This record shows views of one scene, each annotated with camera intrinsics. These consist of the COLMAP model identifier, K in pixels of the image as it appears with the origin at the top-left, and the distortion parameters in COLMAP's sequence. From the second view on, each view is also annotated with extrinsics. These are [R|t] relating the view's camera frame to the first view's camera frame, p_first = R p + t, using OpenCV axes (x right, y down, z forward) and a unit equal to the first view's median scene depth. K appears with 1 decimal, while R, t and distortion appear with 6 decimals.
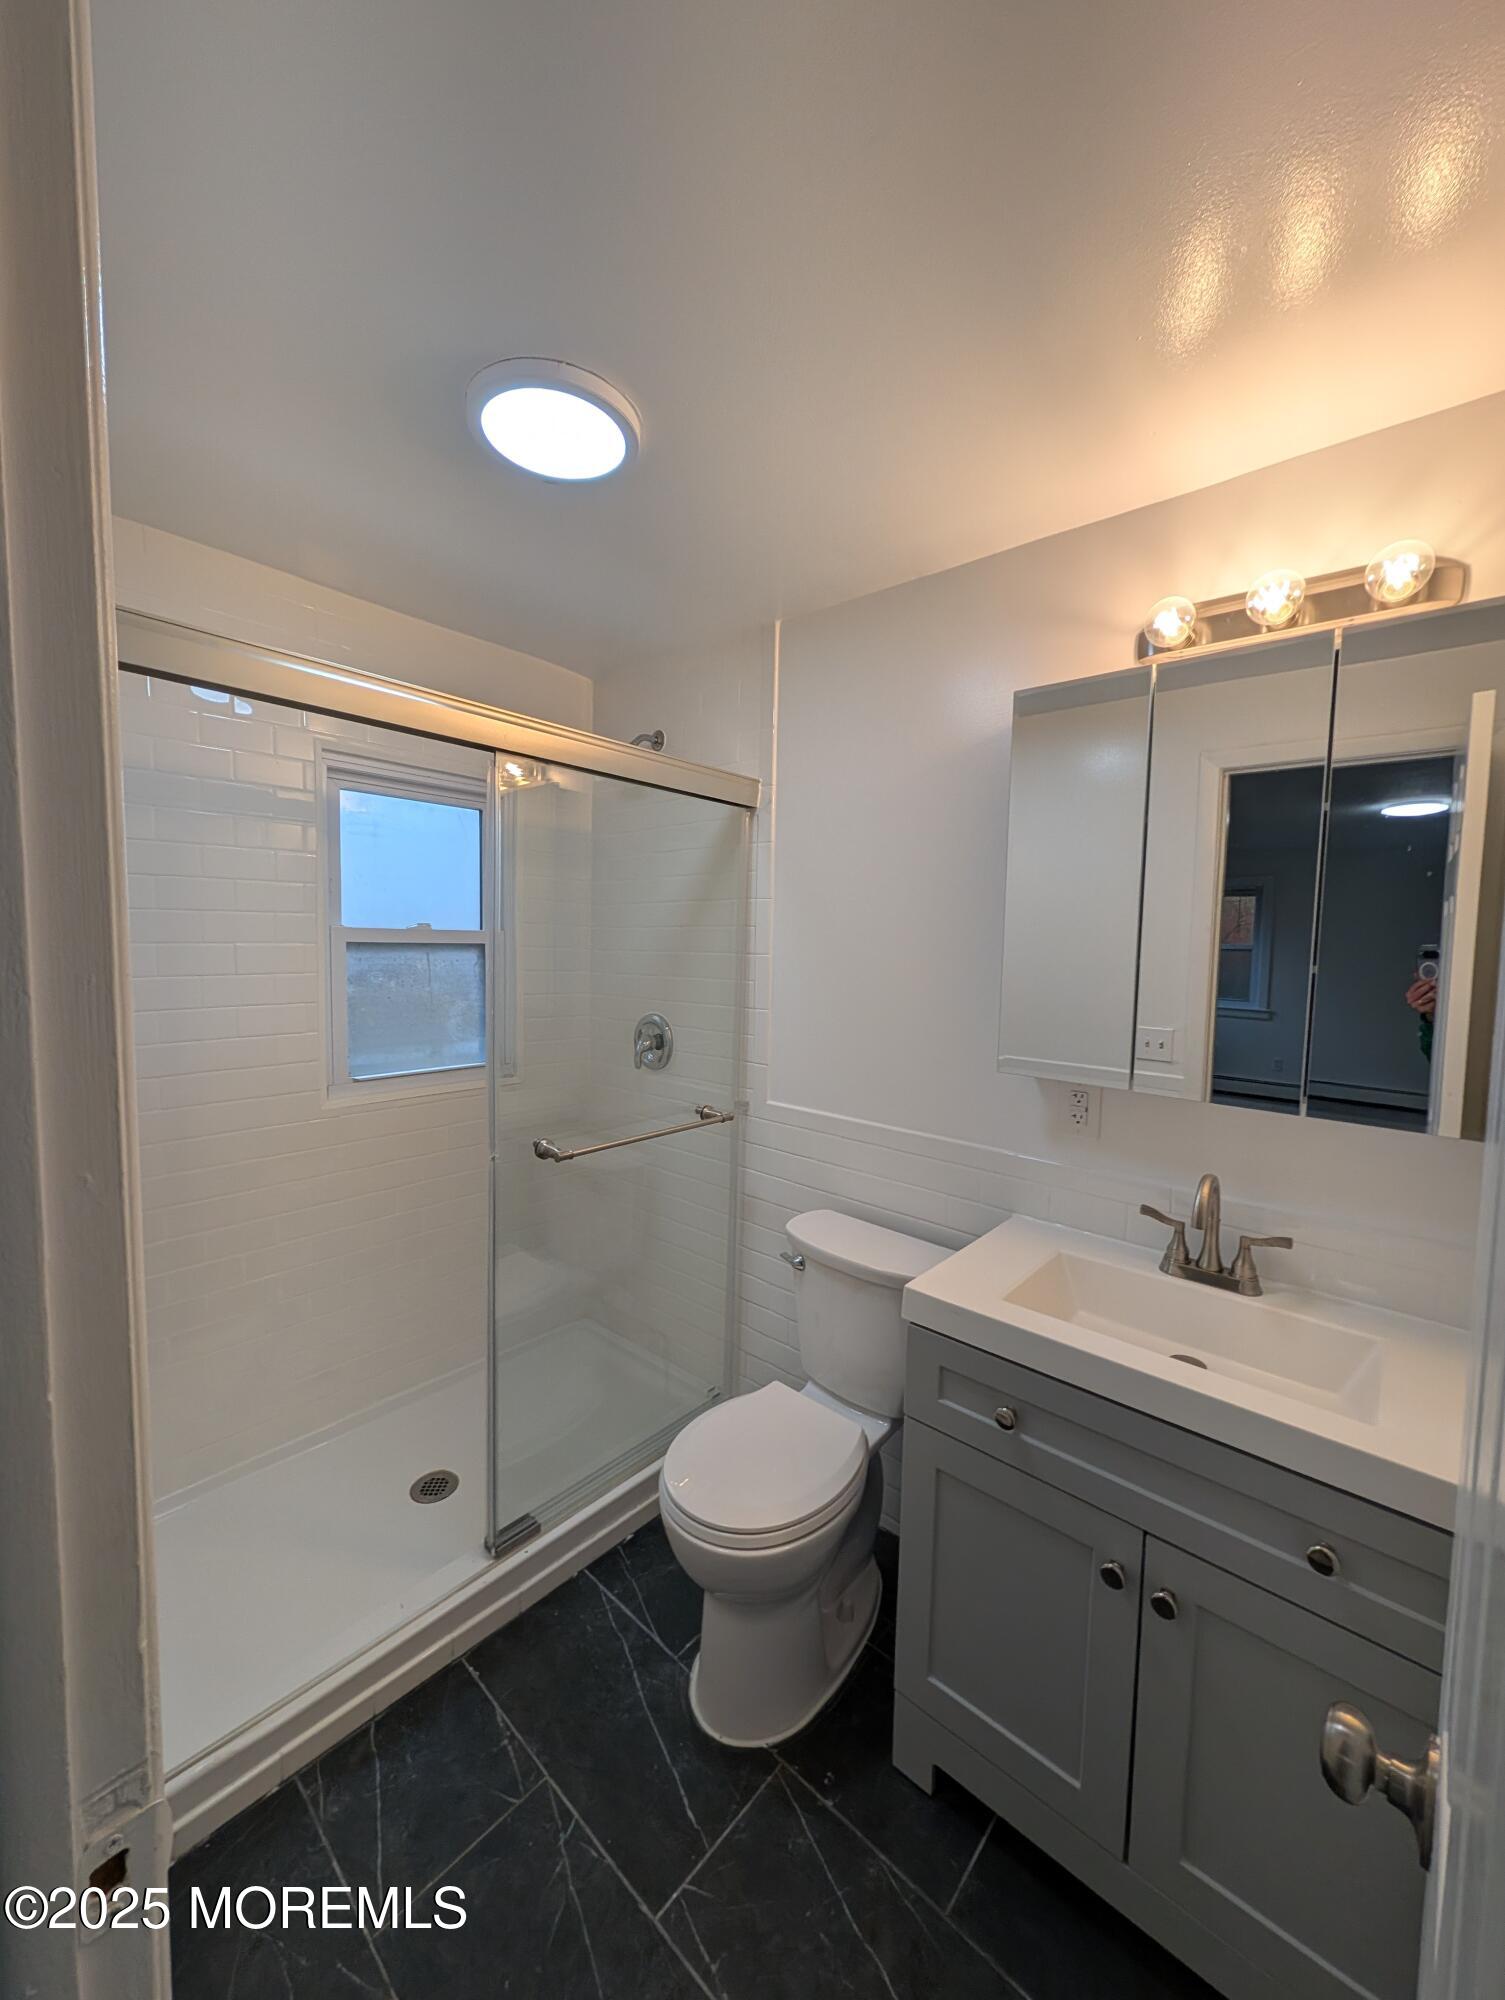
lens RADIAL K [[771.2, 0, 751.1], [0, 771.2, 994.5], [0, 0, 1]] dist [0.007282, -0.001213]
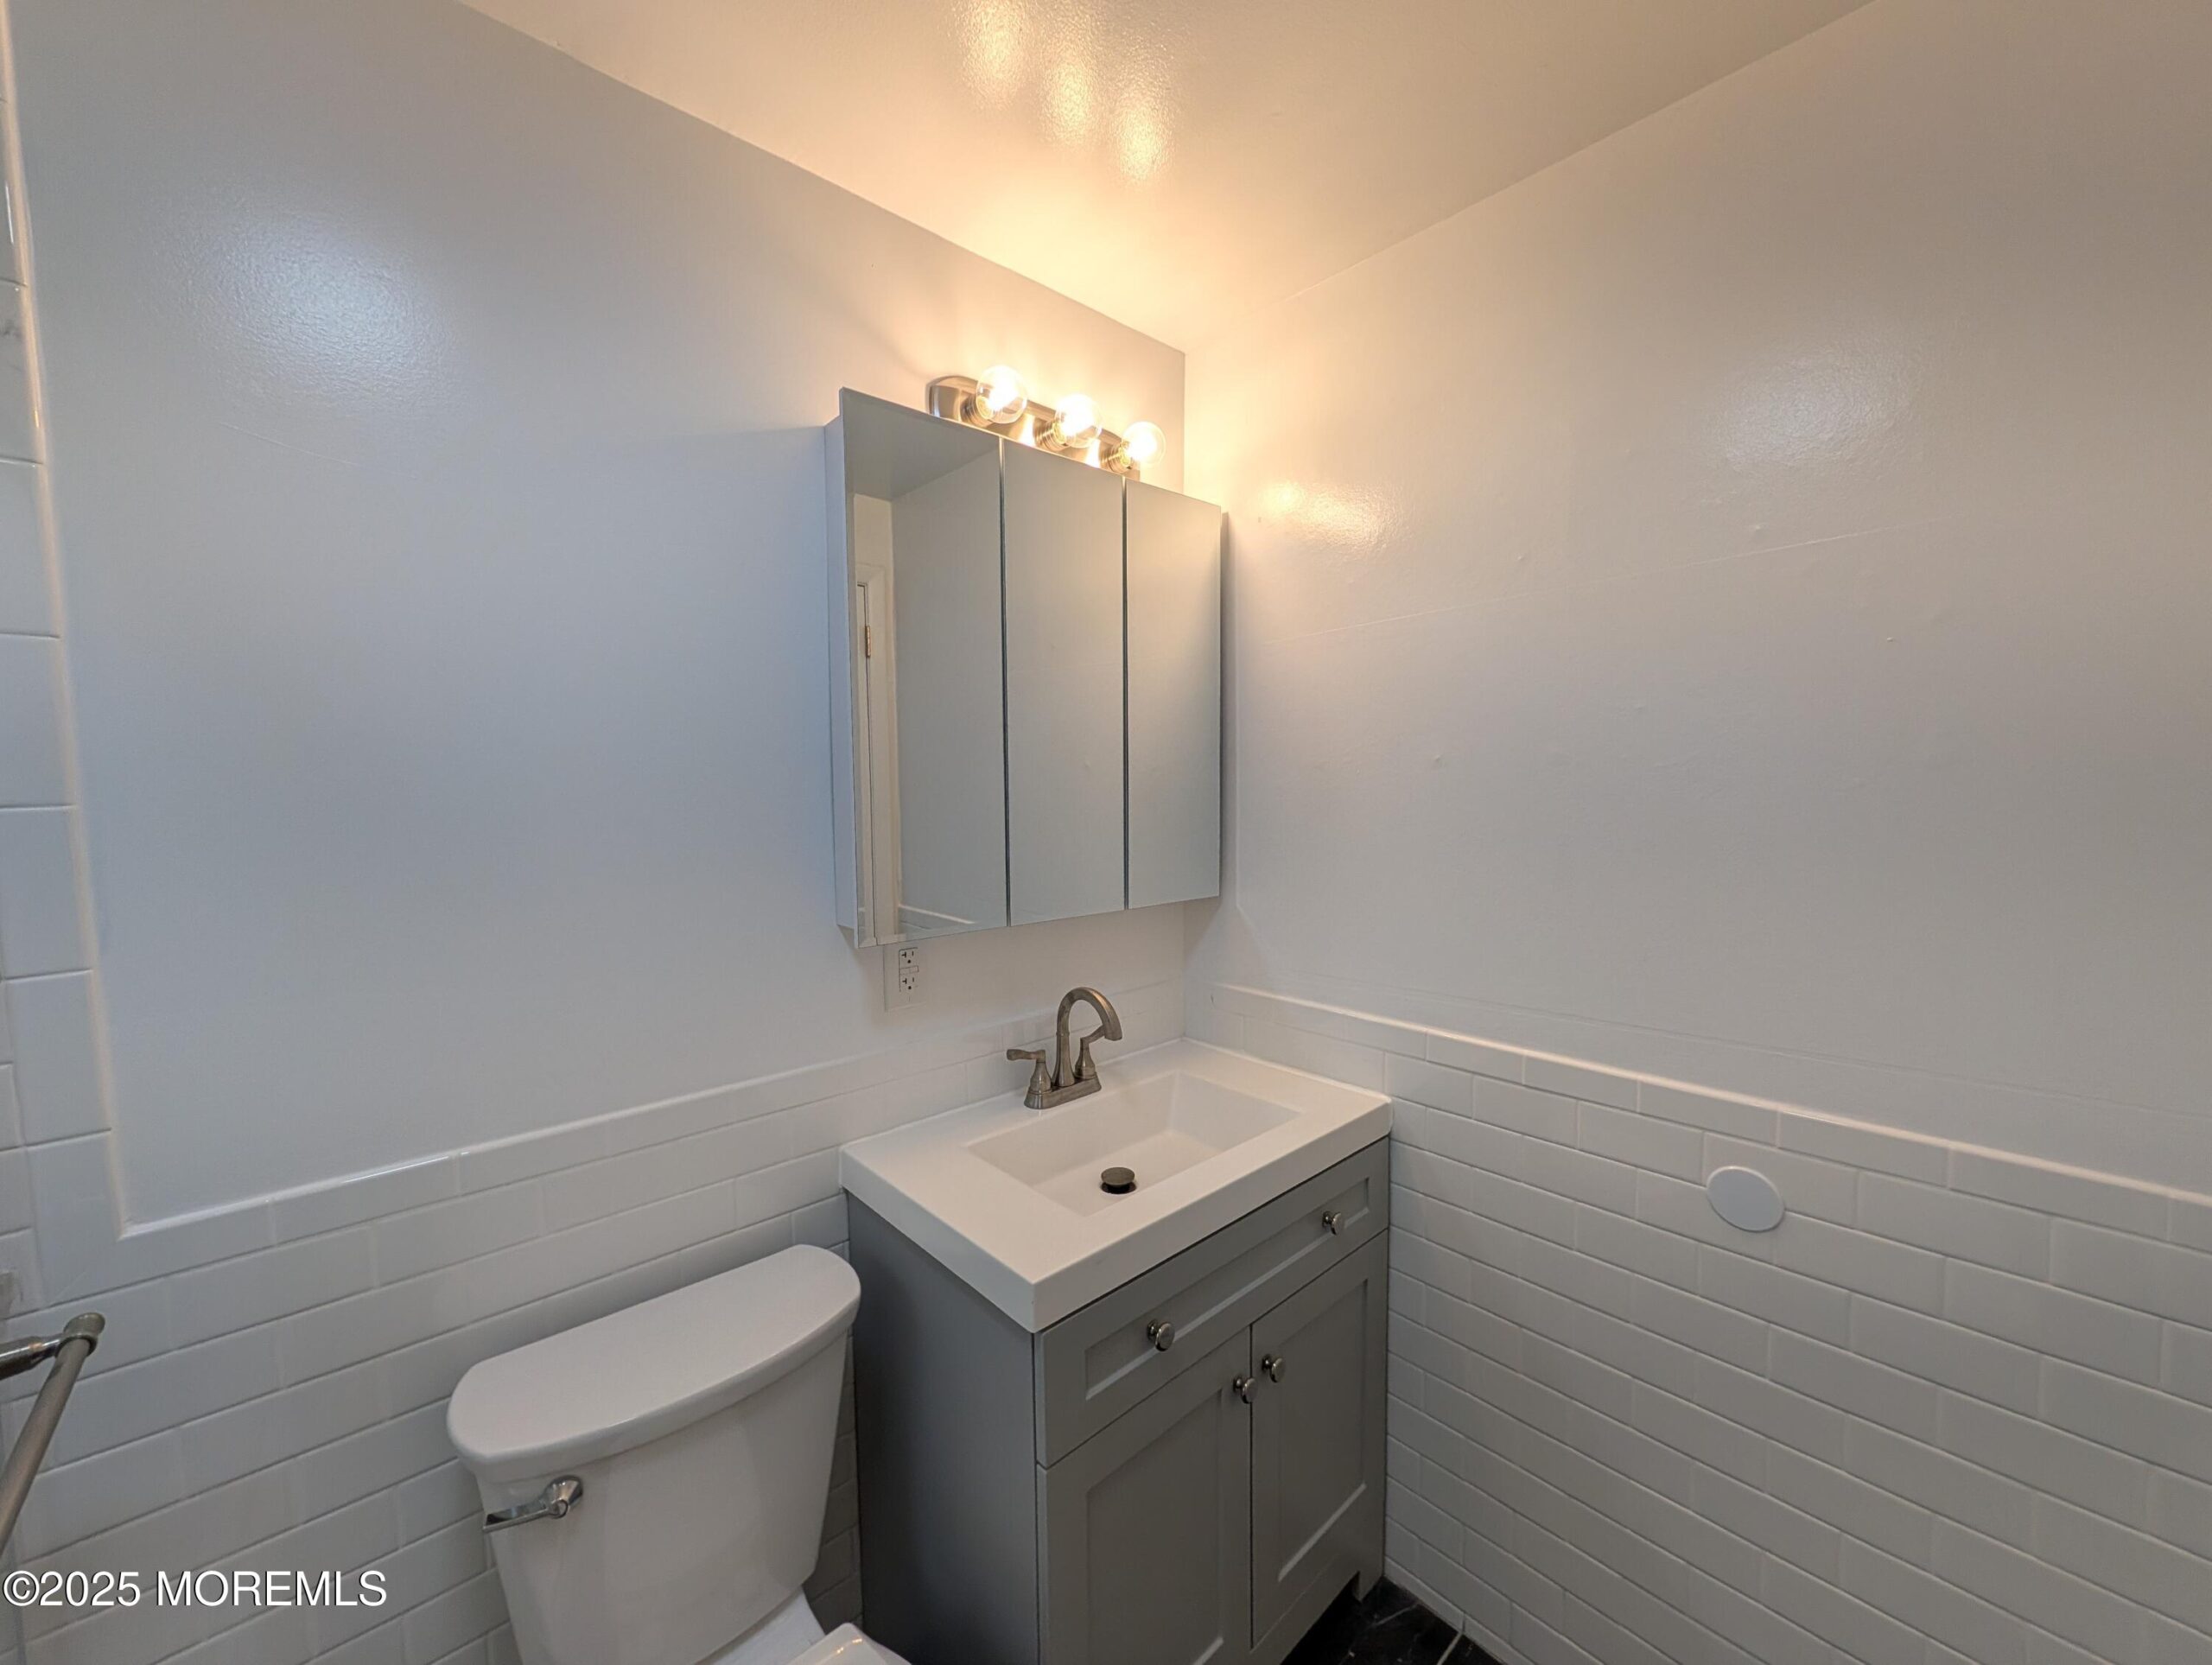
lens RADIAL K [[852.9, 0, 1120.8], [0, 852.9, 832.2], [0, 0, 1]] dist [0.007282, -0.001213]
pose [[0.106086, -0.090236, 0.990254, -0.357585], [0.083101, 0.993195, 0.081602, -0.039483], [-0.990878, 0.073634, 0.112863, 0.610709]]
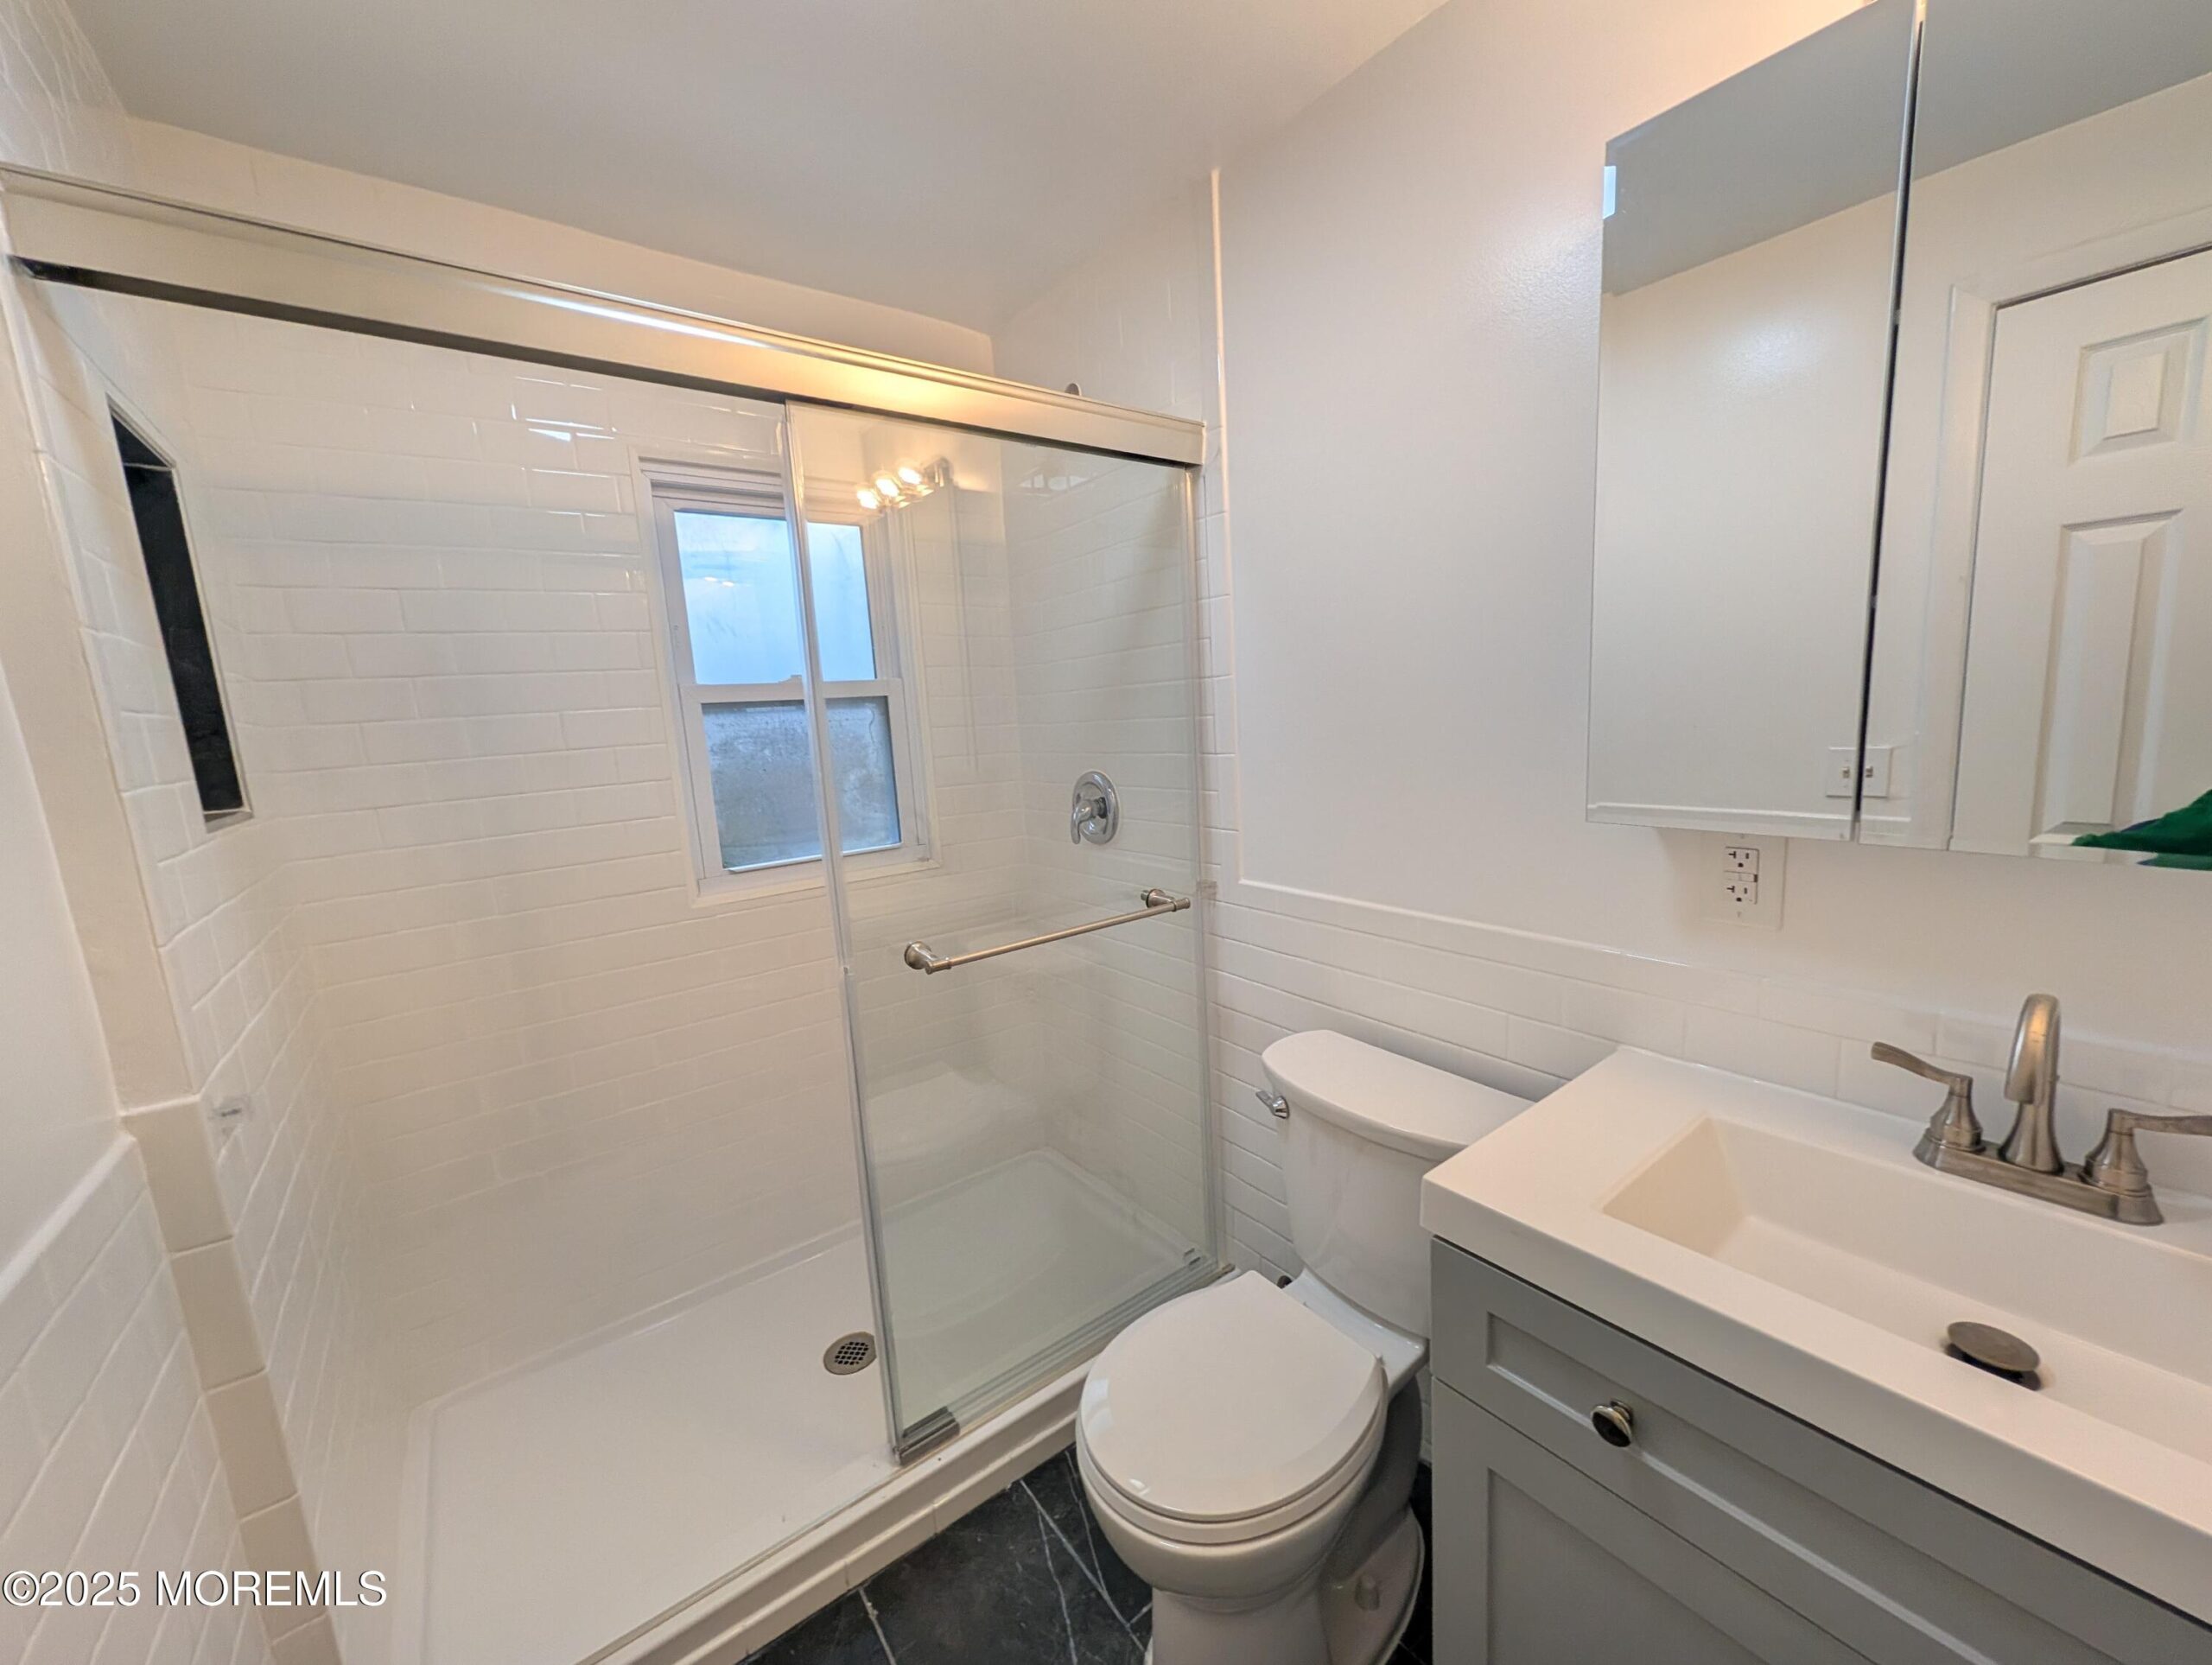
lens RADIAL K [[852.9, 0, 1090.9], [0, 852.9, 833.7], [0, 0, 1]] dist [0.007282, -0.001213]
pose [[0.973462, -0.046786, -0.224017, 0.080563], [0.065229, 0.994999, 0.075646, 0.030391], [0.219357, -0.088251, 0.971645, 0.234668]]
